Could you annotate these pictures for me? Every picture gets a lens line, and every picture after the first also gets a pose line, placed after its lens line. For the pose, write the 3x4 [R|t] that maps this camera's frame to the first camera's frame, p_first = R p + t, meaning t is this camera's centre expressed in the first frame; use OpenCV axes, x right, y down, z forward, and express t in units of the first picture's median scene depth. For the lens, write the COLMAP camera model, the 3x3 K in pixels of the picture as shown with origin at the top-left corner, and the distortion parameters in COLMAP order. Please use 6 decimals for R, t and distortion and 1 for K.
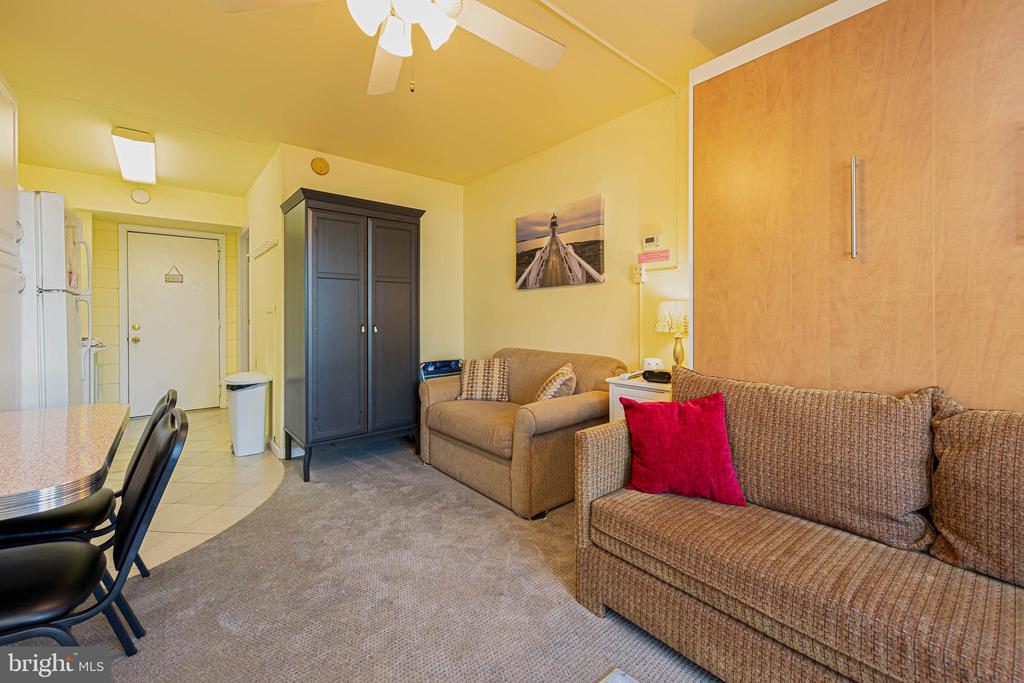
lens RADIAL K [[414.5, 0, 509.3], [0, 414.5, 314.9], [0, 0, 1]] dist [0.008582, -0.001026]
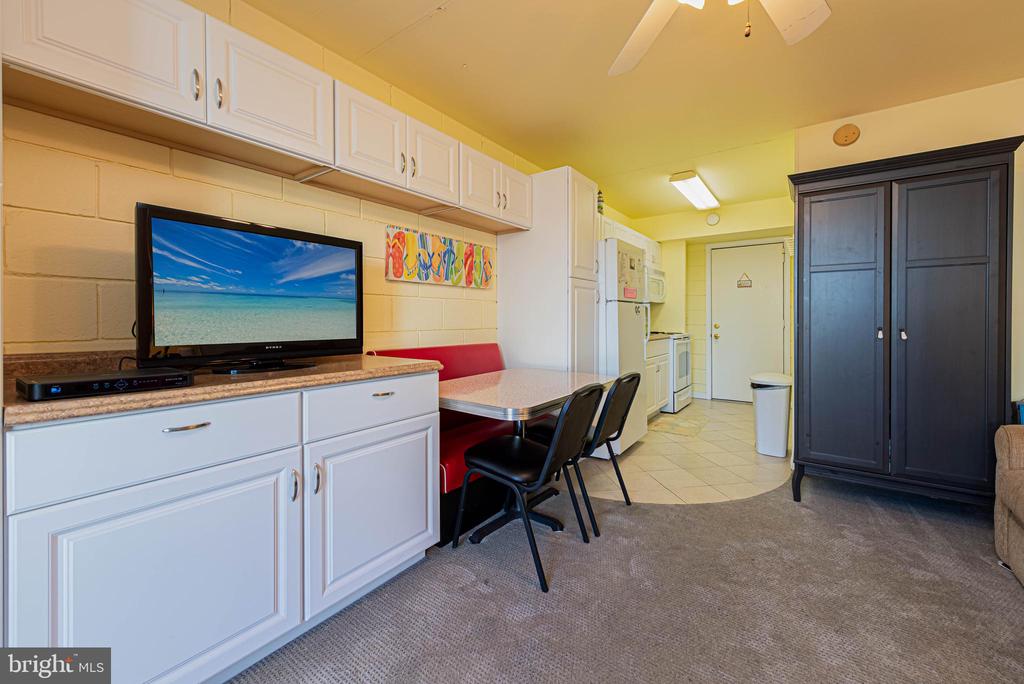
lens RADIAL K [[414.5, 0, 512.6], [0, 414.5, 321.5], [0, 0, 1]] dist [0.008582, -0.001026]
pose [[0.245112, 0.009573, -0.969447, 0.237197], [0.003052, 0.999939, 0.010645, 0.001739], [0.969490, -0.005568, 0.245068, 0.193344]]
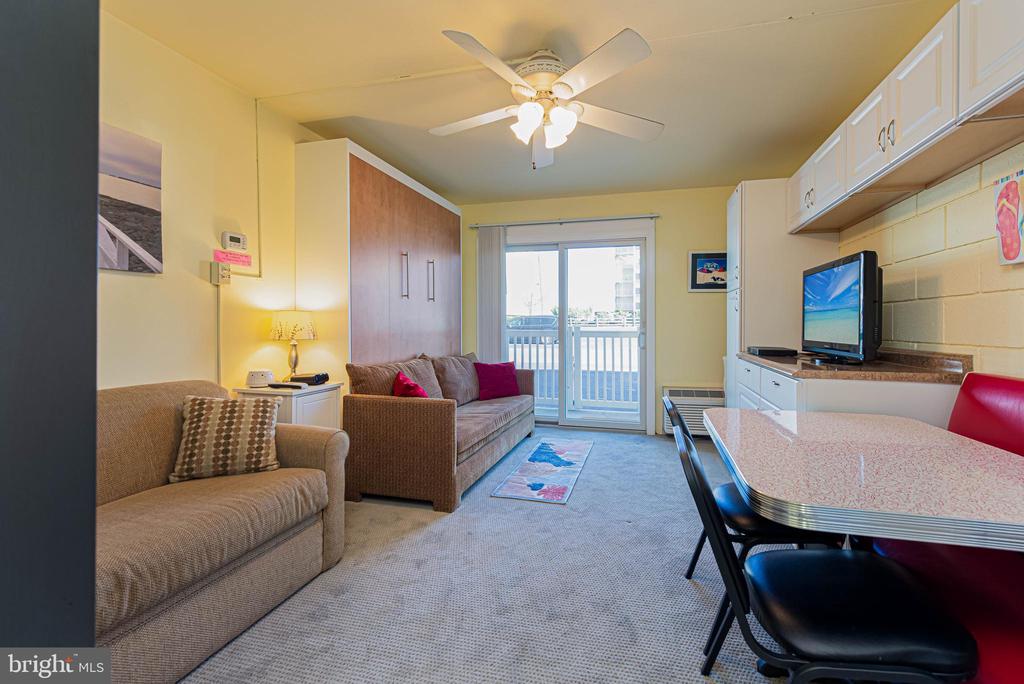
lens RADIAL K [[414.5, 0, 552.5], [0, 414.5, 327.2], [0, 0, 1]] dist [0.008582, -0.001026]
pose [[-0.603079, -0.001071, 0.797681, -0.778252], [-0.002274, 0.999997, -0.000376, 0.006255], [-0.797678, -0.002041, -0.603080, 0.991605]]
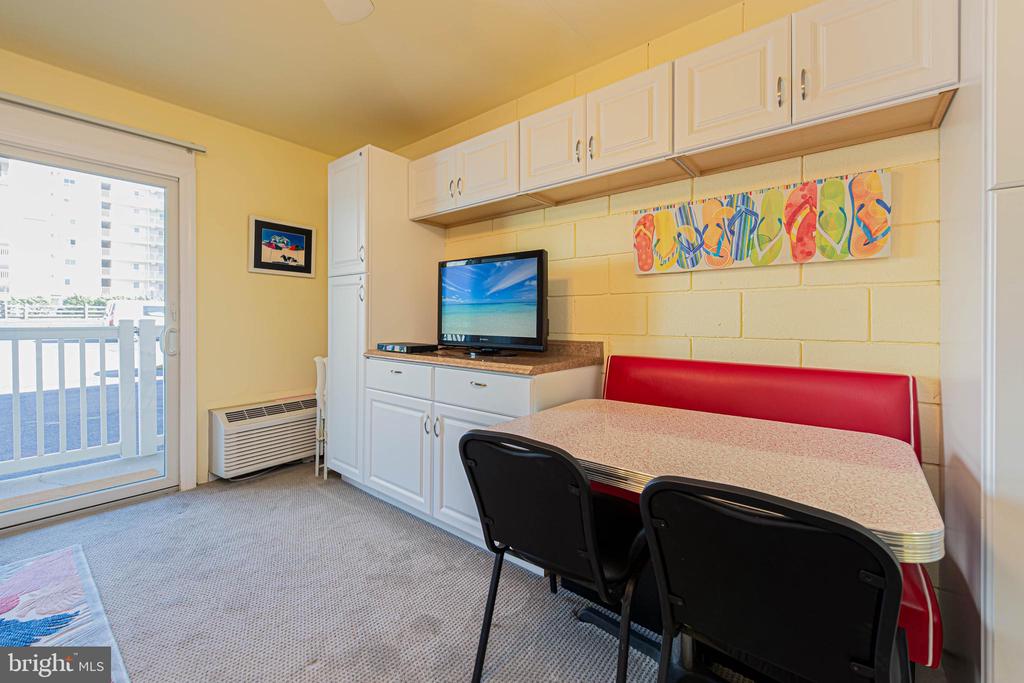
lens RADIAL K [[414.5, 0, 508.3], [0, 414.5, 319.9], [0, 0, 1]] dist [0.008582, -0.001026]
pose [[-0.984717, -0.001416, -0.174154, -0.326016], [-0.000640, 0.999990, -0.004509, 0.007604], [0.174158, -0.004329, -0.984708, 0.871259]]
